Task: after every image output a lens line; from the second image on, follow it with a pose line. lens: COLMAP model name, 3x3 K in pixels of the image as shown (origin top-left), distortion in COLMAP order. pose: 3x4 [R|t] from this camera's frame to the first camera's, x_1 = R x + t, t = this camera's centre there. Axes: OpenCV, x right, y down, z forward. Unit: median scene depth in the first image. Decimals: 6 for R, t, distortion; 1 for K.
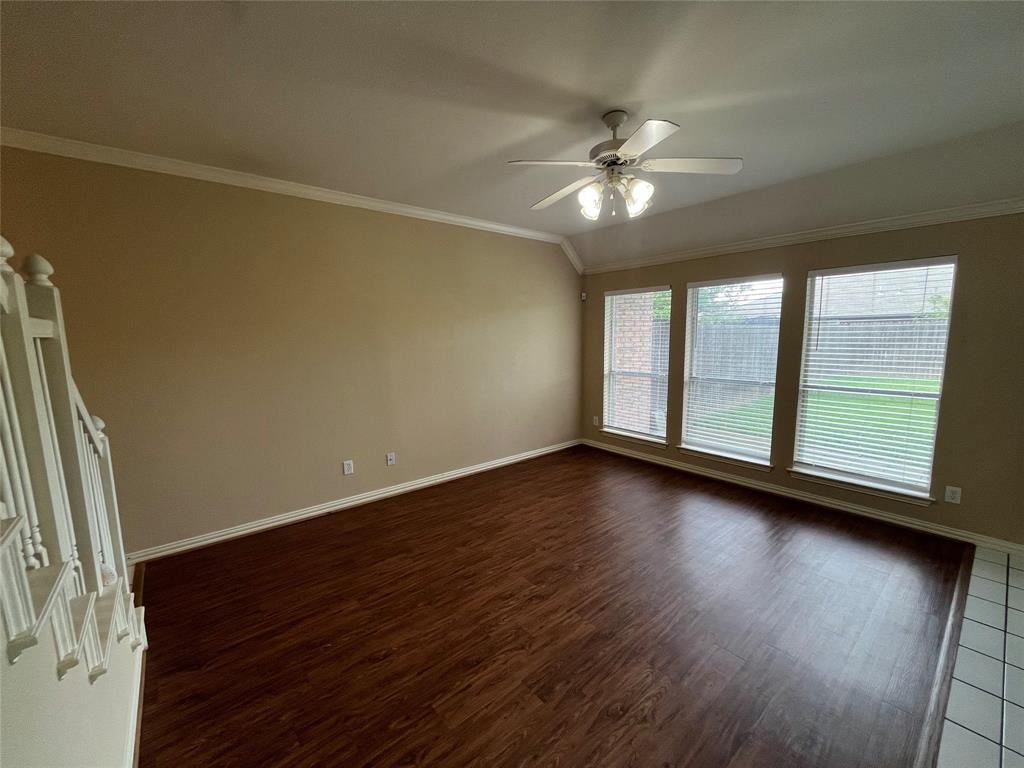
lens RADIAL K [[412.4, 0, 512.0], [0, 412.4, 384.0], [0, 0, 1]] dist [-0.015849, 0.000018]
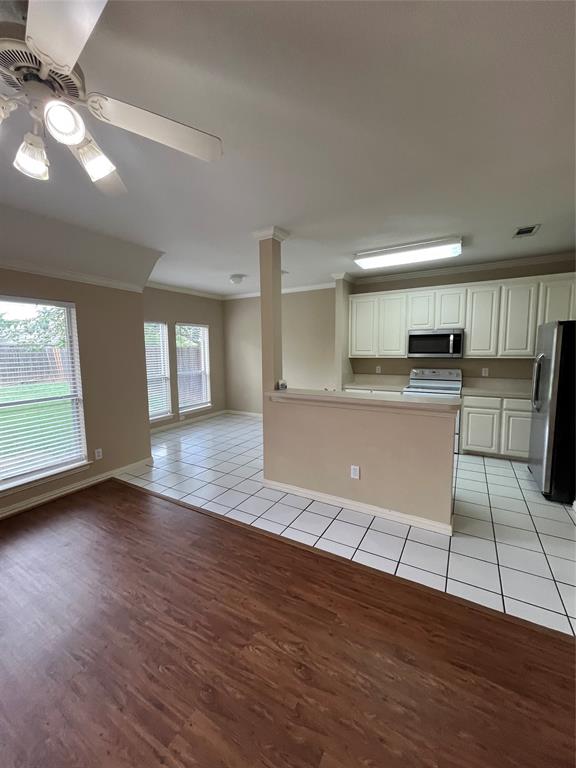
lens RADIAL K [[309.3, 0, 284.1], [0, 309.3, 381.5], [0, 0, 1]] dist [-0.015849, 0.000018]
pose [[-0.339031, -0.079038, 0.937449, -0.382661], [0.139394, 0.981245, 0.133143, -0.093167], [-0.930391, 0.175814, -0.321655, 0.990123]]
